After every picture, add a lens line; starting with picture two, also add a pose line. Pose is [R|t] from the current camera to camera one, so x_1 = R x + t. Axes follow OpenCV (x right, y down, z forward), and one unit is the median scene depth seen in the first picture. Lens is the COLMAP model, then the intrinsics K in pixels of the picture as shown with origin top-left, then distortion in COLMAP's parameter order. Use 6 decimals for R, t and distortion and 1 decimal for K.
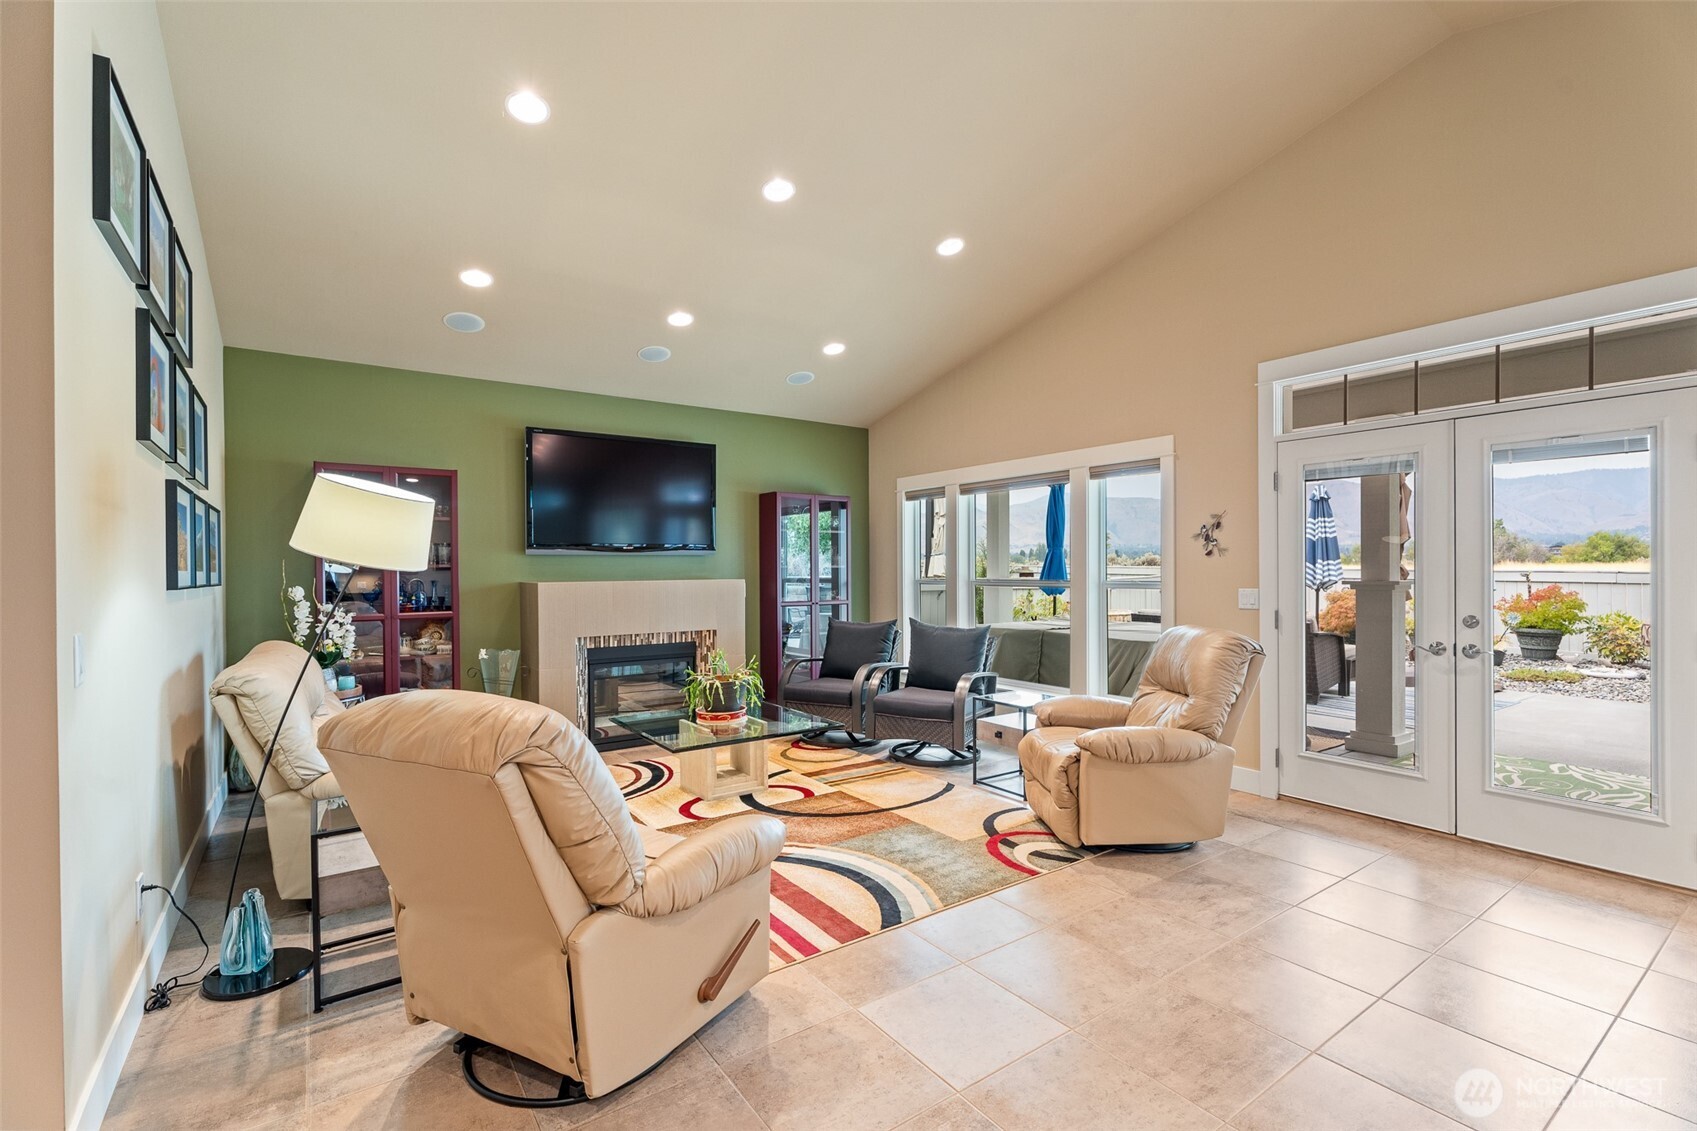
lens RADIAL K [[768.7, 0, 842.5], [0, 768.7, 568.8], [0, 0, 1]] dist [0.000619, -0.002784]
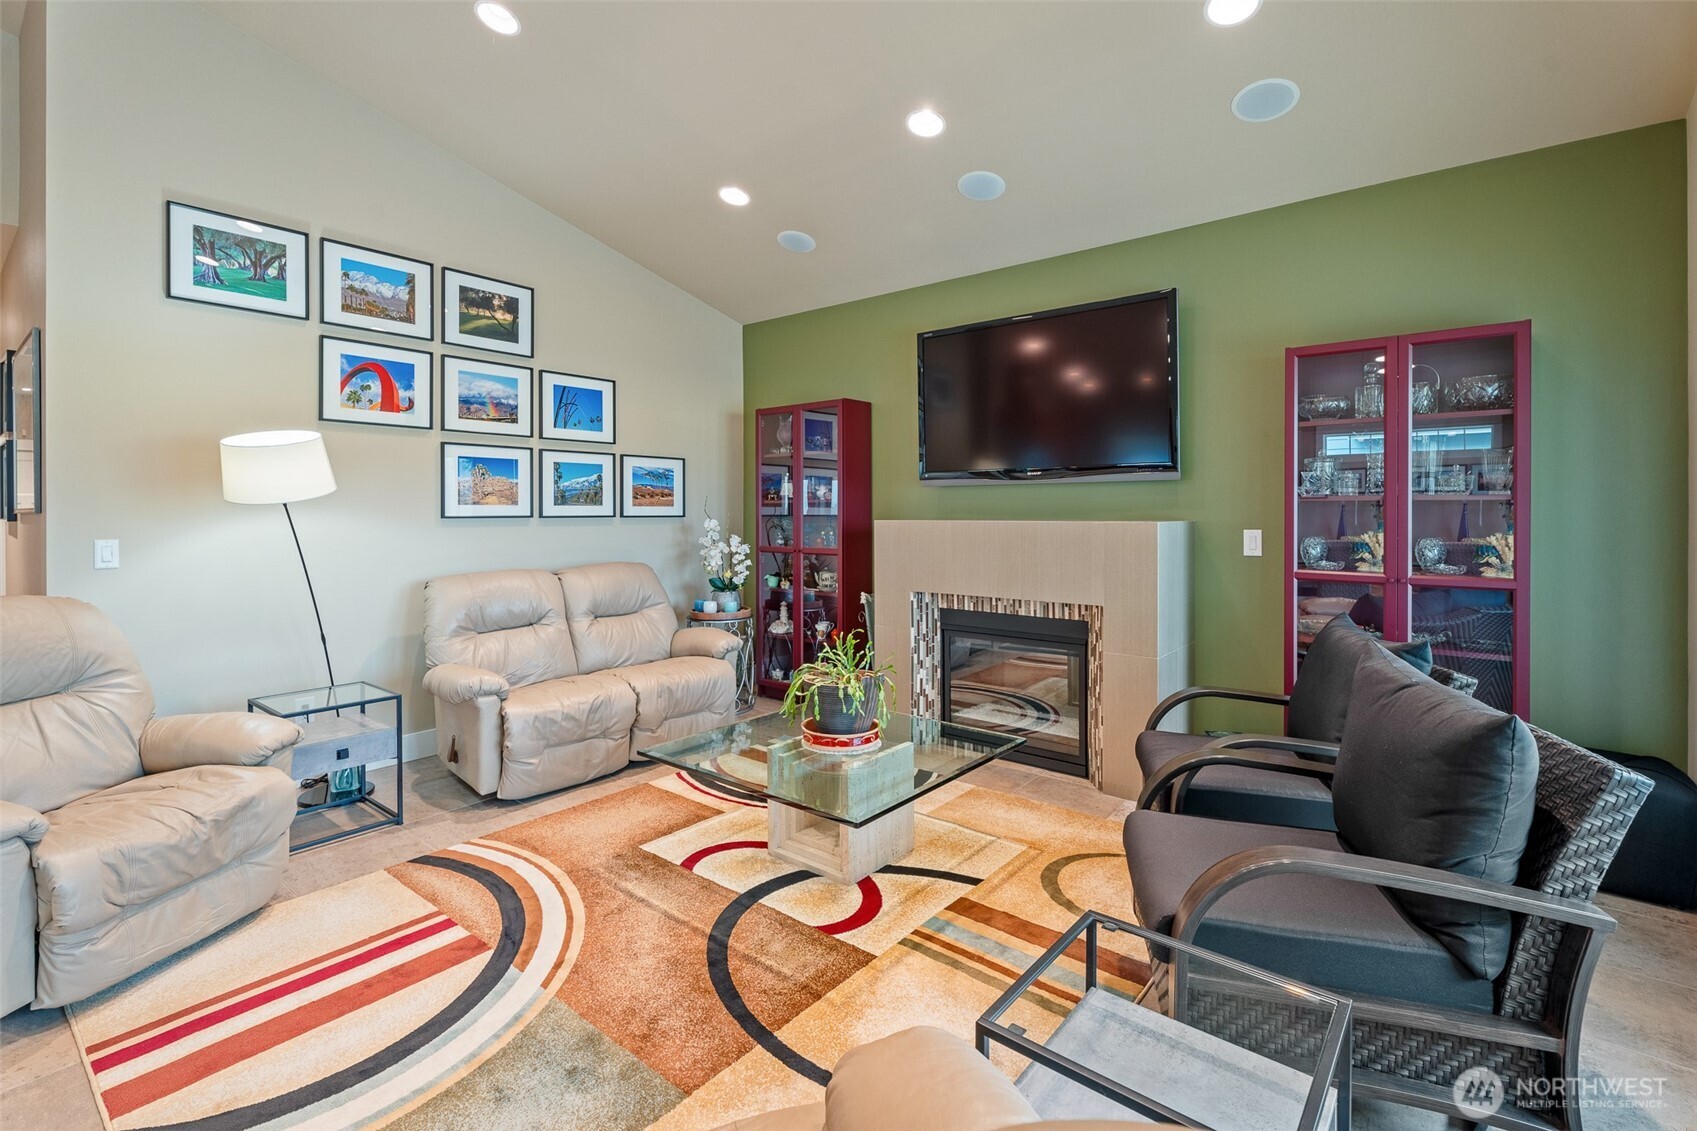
lens RADIAL K [[768.7, 0, 852.6], [0, 768.7, 515.4], [0, 0, 1]] dist [0.000619, -0.002784]
pose [[0.276543, 0.012641, -0.960918, 0.424322], [0.000099, 0.999913, 0.013182, 0.001163], [0.961001, -0.003741, 0.276518, 0.786601]]
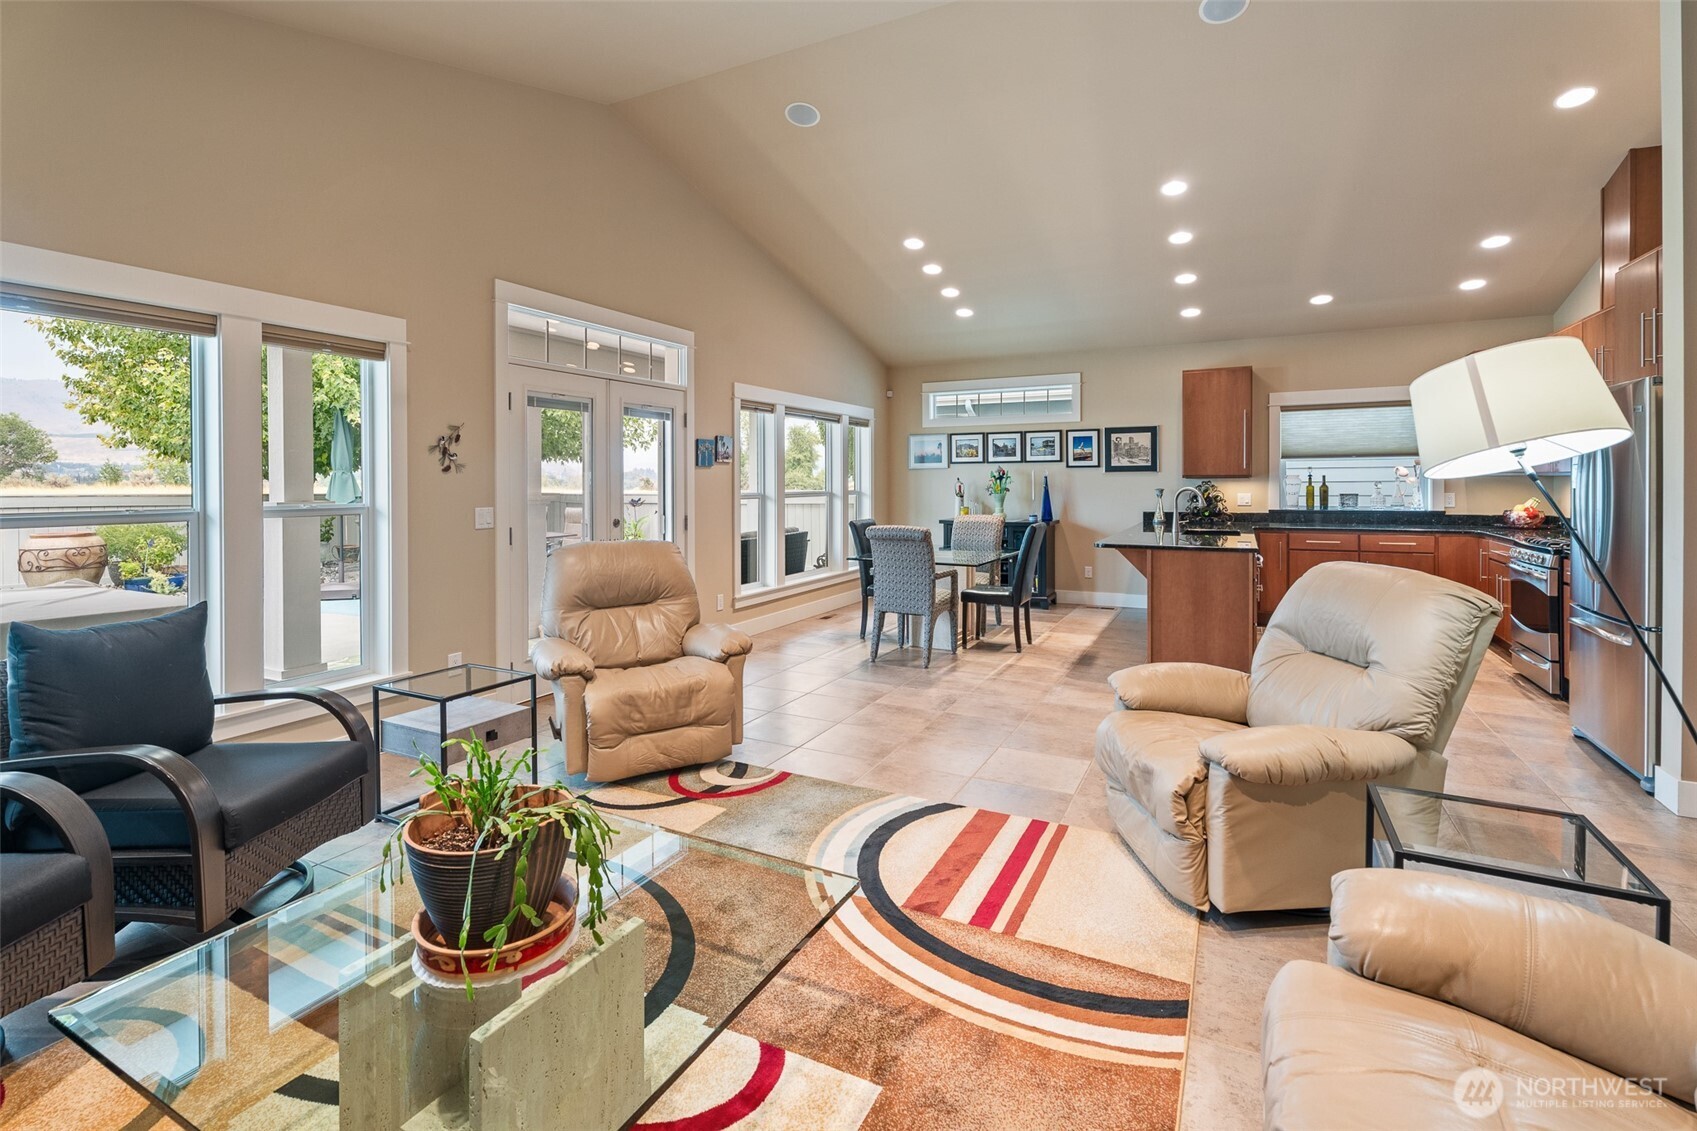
lens RADIAL K [[768.7, 0, 843.2], [0, 768.7, 492.4], [0, 0, 1]] dist [0.000619, -0.002784]
pose [[-0.467287, -0.002627, 0.884102, -0.484981], [0.007981, 0.999942, 0.007190, 0.003306], [-0.884070, 0.010416, -0.467239, 0.960706]]
